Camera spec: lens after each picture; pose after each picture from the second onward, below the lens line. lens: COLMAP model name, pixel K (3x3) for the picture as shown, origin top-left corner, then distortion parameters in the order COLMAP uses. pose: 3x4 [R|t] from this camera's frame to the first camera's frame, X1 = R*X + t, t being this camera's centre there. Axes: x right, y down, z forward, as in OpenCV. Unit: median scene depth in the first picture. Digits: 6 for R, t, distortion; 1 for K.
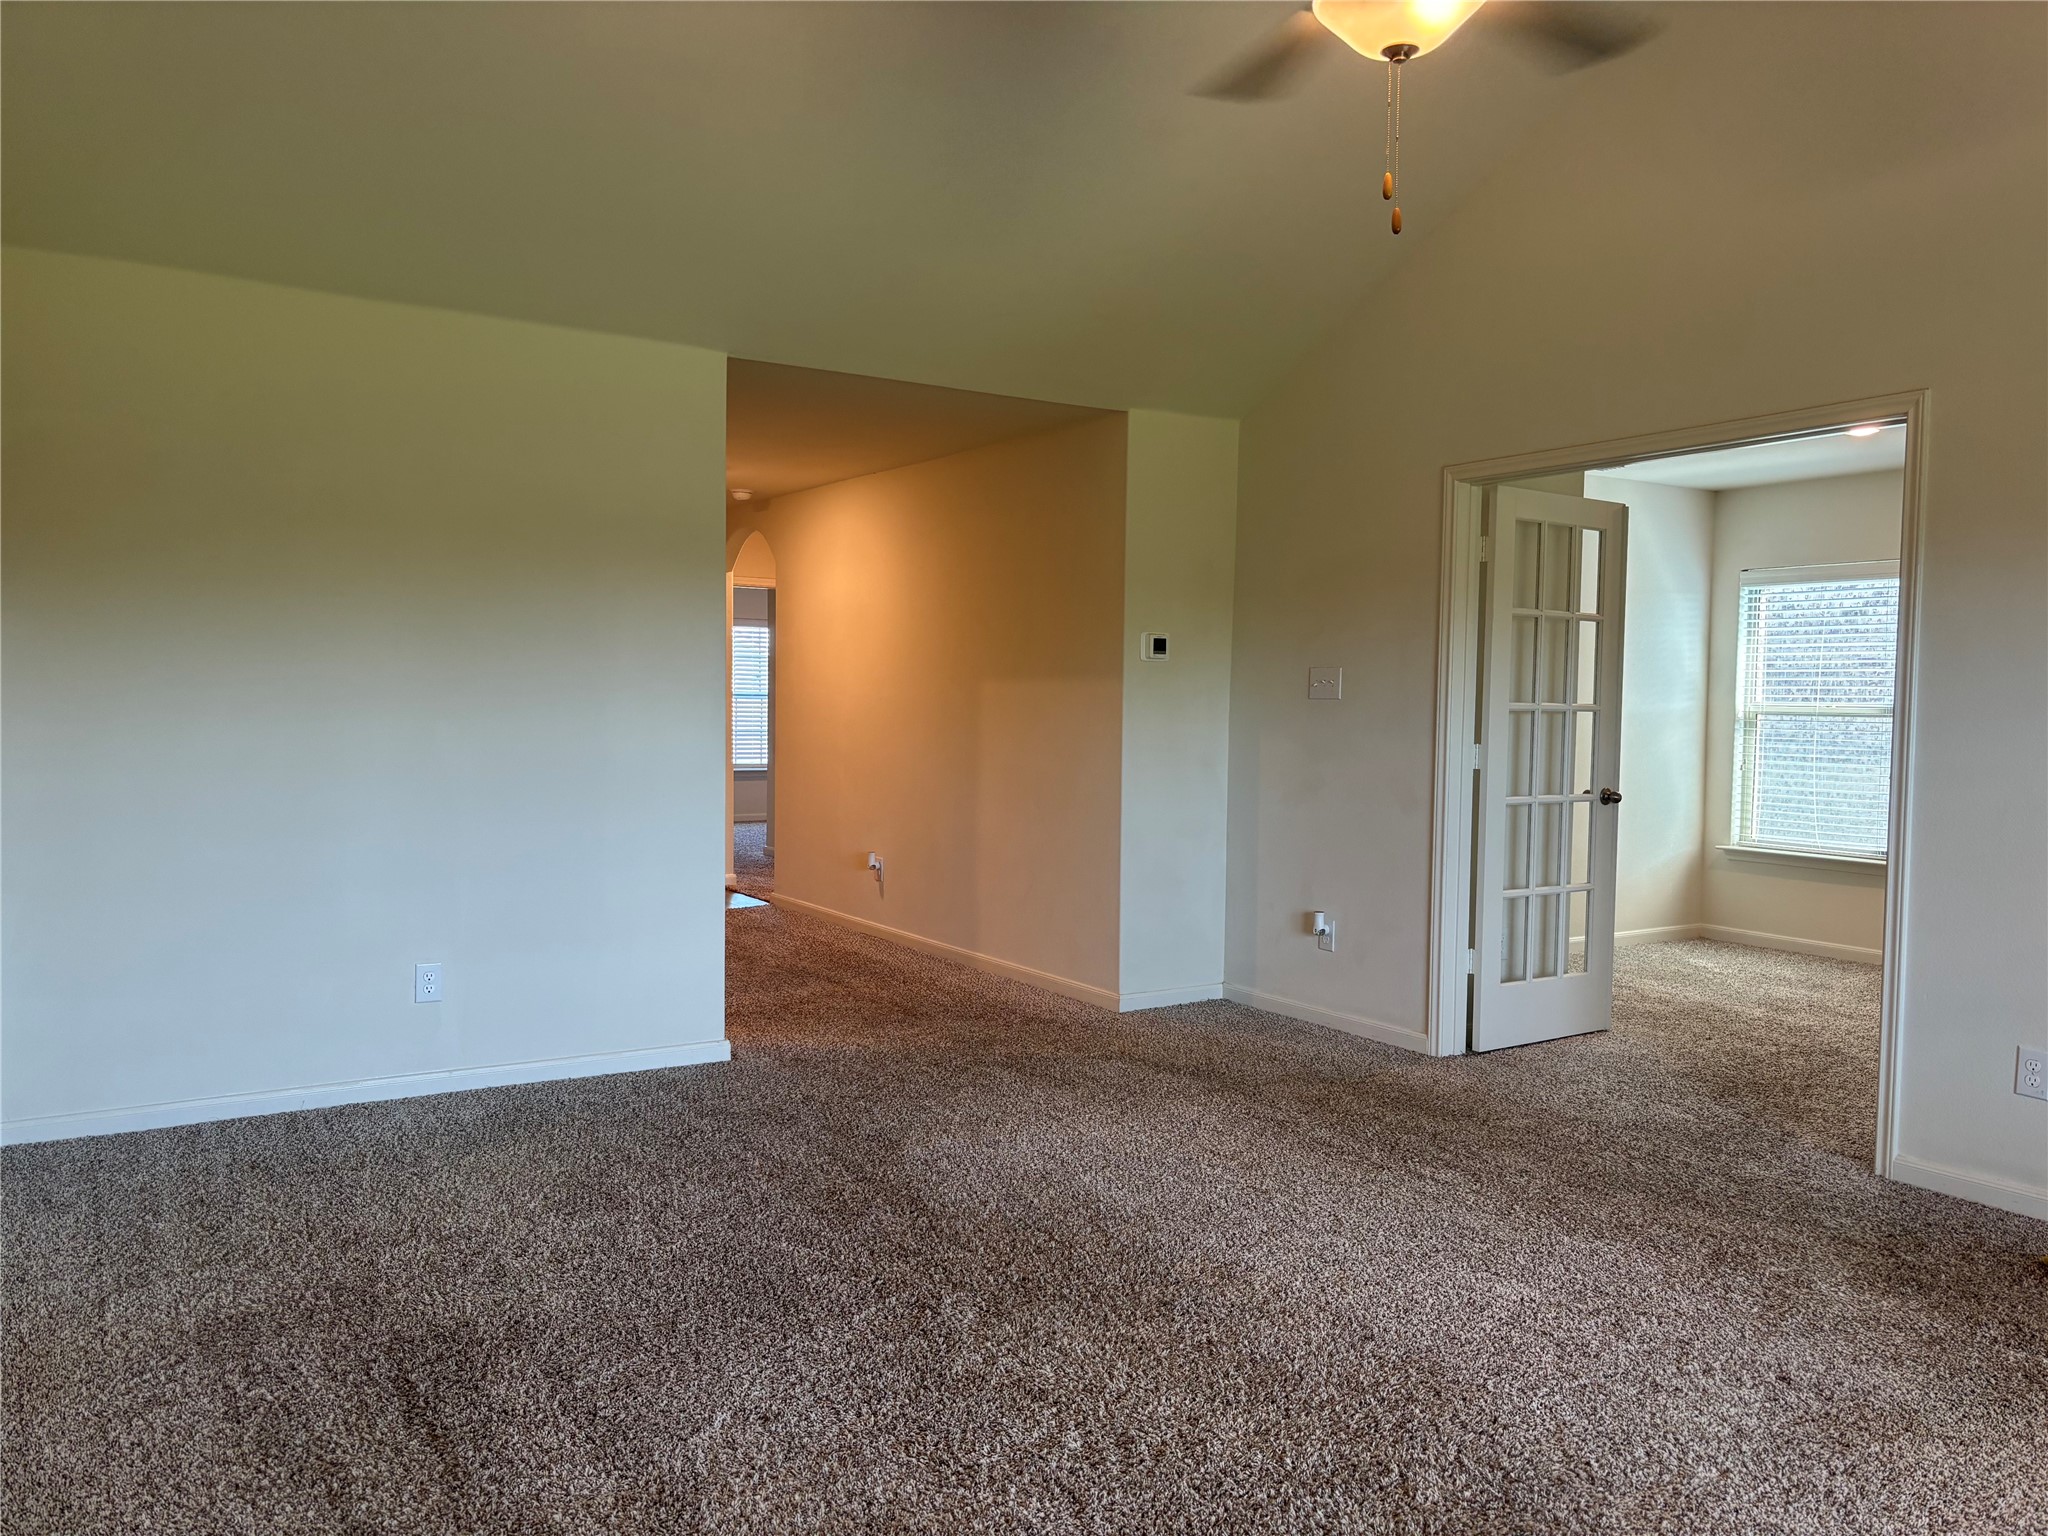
lens RADIAL K [[1540.0, 0, 1034.1], [0, 1540.0, 761.5], [0, 0, 1]] dist [0.026679, -0.007320]
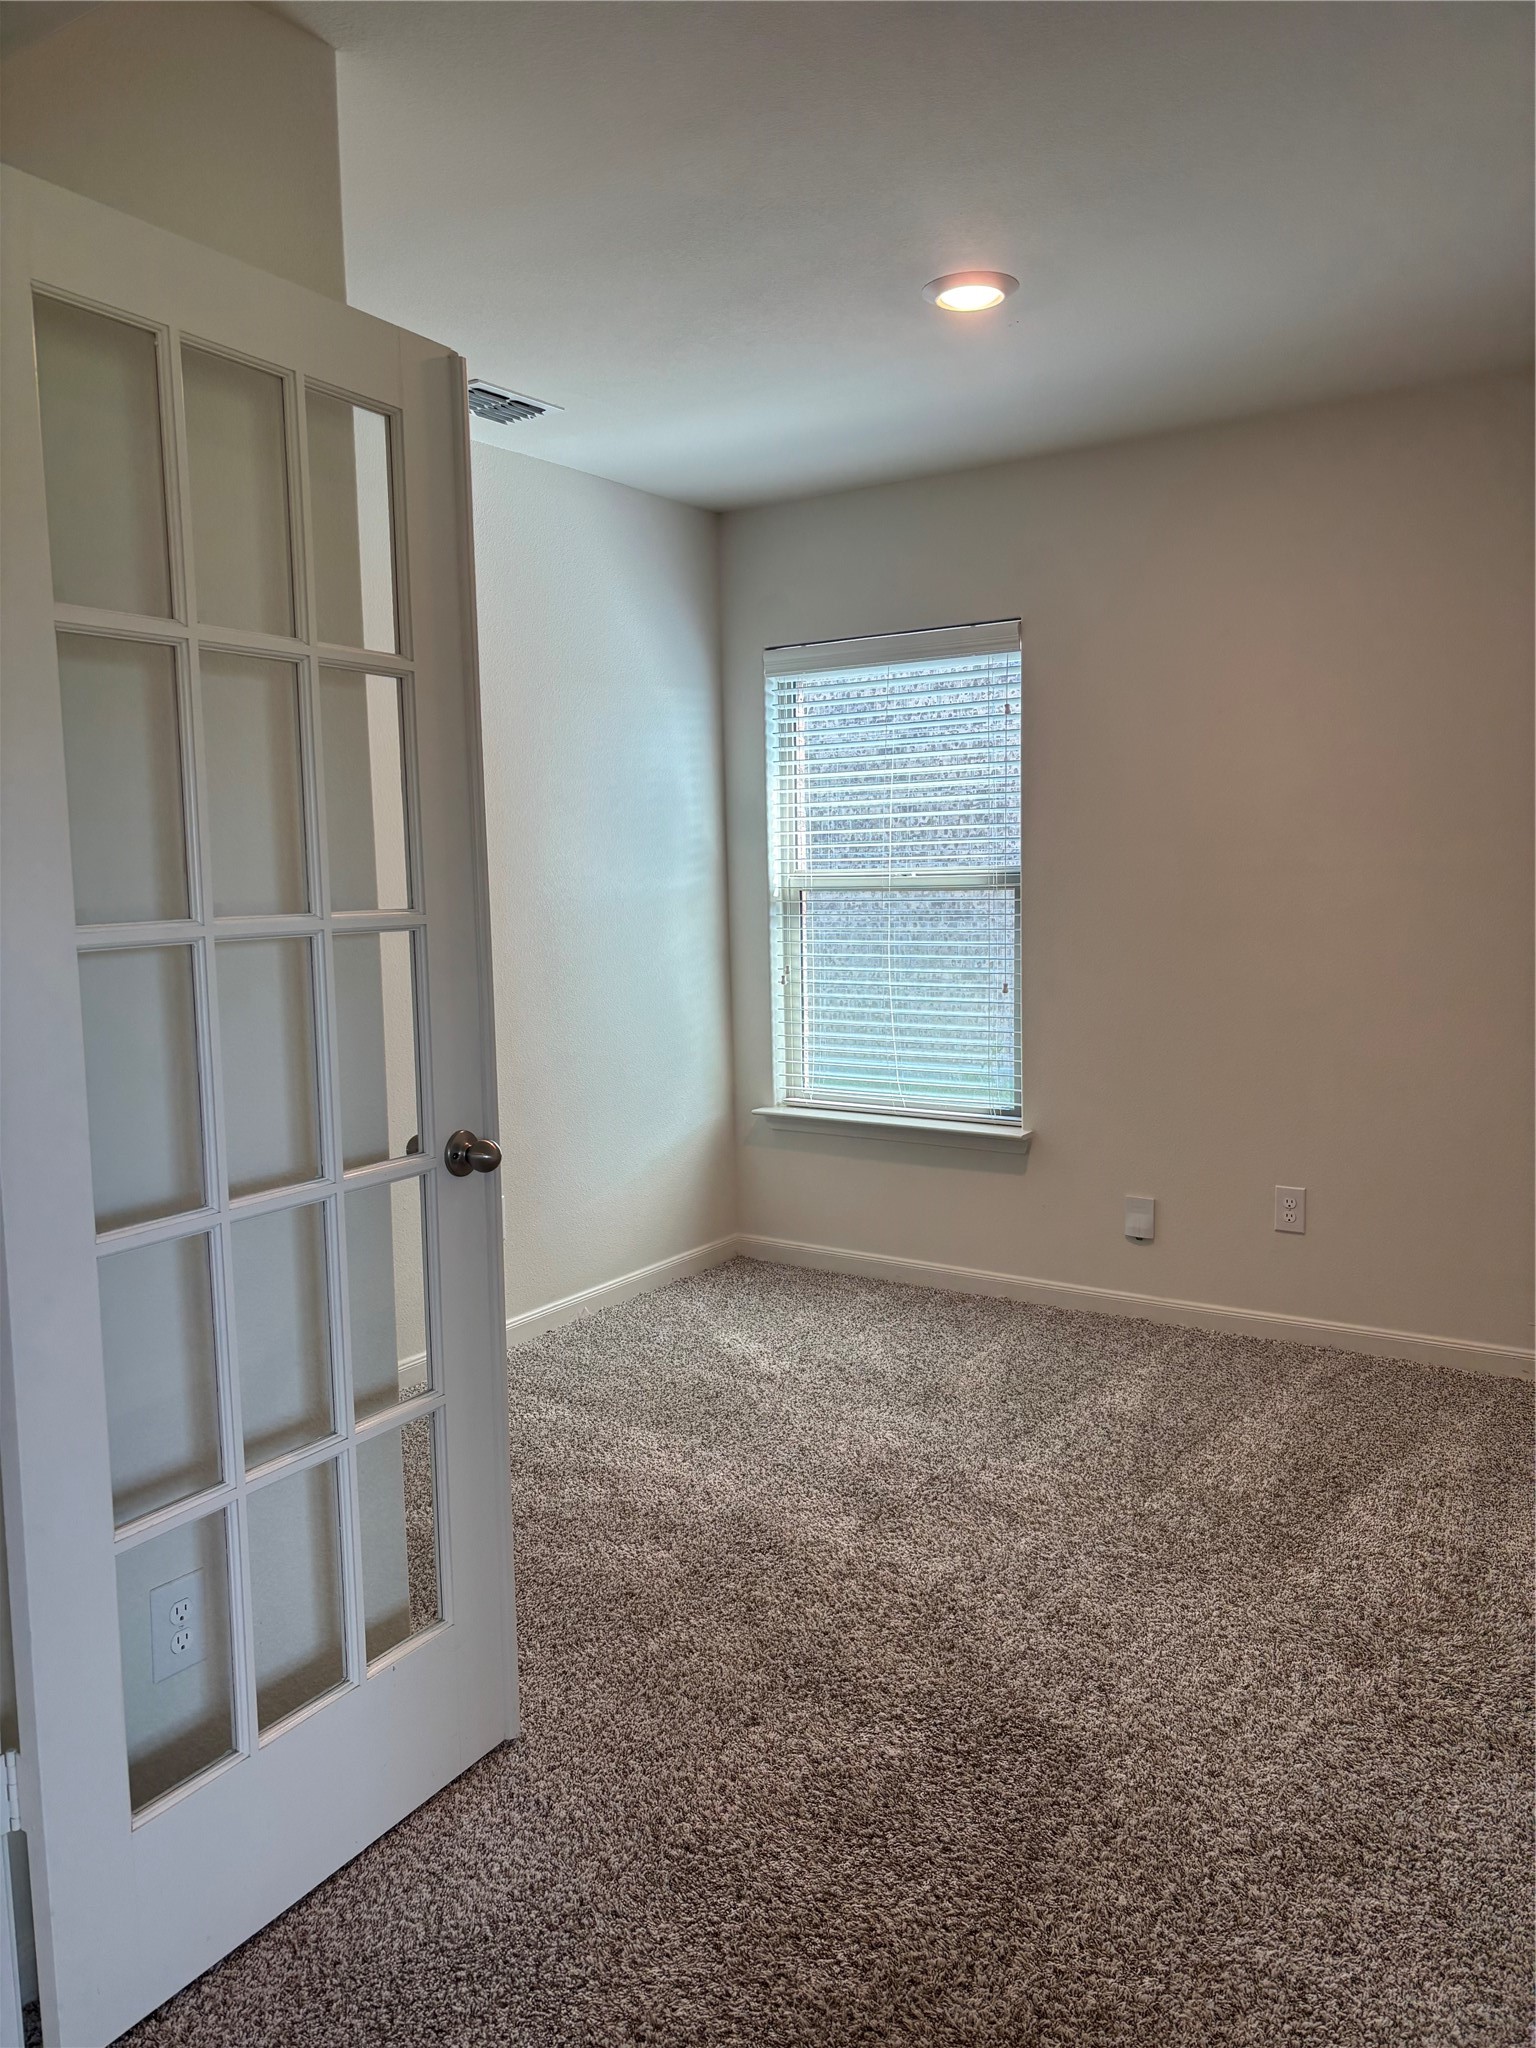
lens RADIAL K [[1540.0, 0, 764.8], [0, 1540.0, 1018.4], [0, 0, 1]] dist [0.026679, -0.007320]
pose [[0.912199, -0.077365, 0.402377, 0.223793], [0.055171, 0.996261, 0.066477, -0.023695], [-0.406016, -0.038441, 0.913057, 0.489600]]
